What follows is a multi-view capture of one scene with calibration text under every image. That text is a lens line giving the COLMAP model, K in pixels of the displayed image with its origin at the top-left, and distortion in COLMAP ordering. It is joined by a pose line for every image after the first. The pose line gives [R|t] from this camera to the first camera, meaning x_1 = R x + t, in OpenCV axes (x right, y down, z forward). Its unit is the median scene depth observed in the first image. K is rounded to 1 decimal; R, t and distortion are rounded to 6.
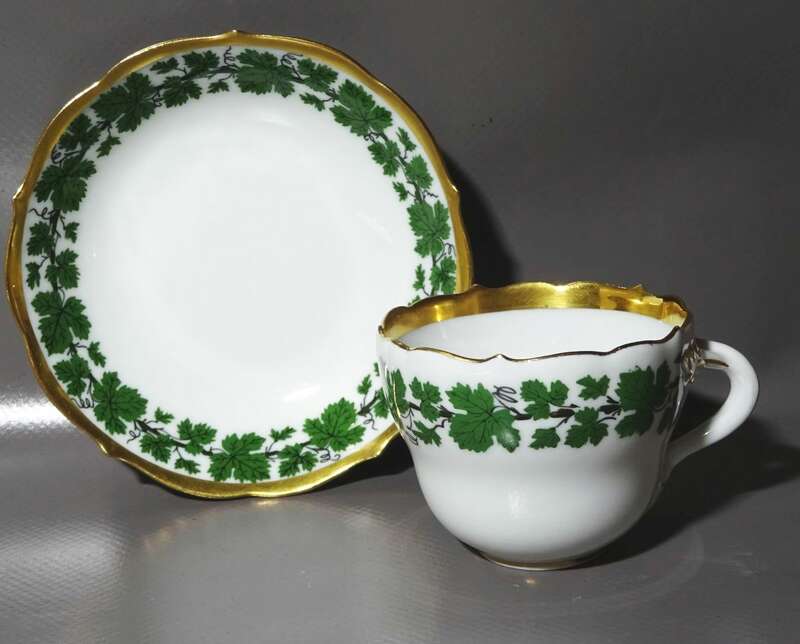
lens RADIAL K [[1101.4, 0, 400.0], [0, 1101.4, 322.0], [0, 0, 1]] dist [-0.004763, 0.023201]
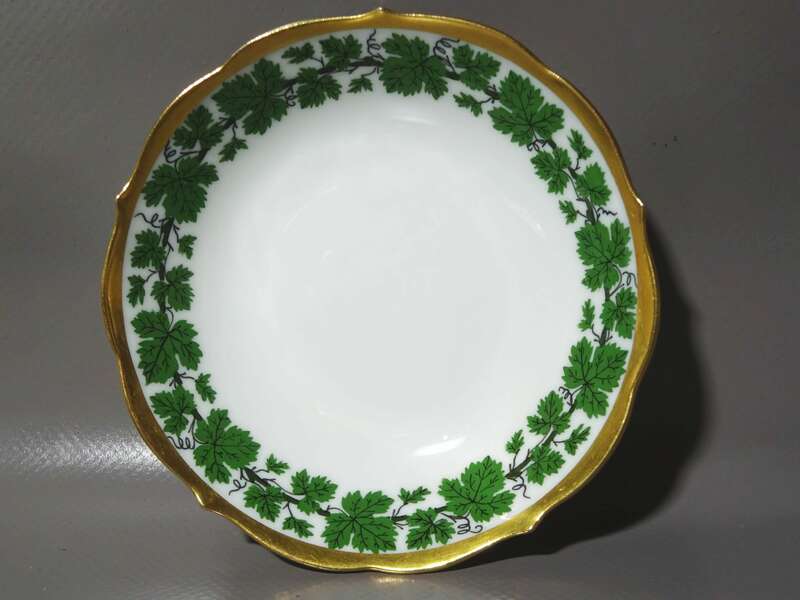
lens RADIAL K [[983.6, 0, 400.0], [0, 983.6, 300.0], [0, 0, 1]] dist [-0.000853, -0.004764]
pose [[0.989620, 0.039066, -0.138300, -0.021290], [-0.051858, 0.994579, -0.090131, 0.023779], [0.134029, 0.096367, 0.986281, 0.266799]]
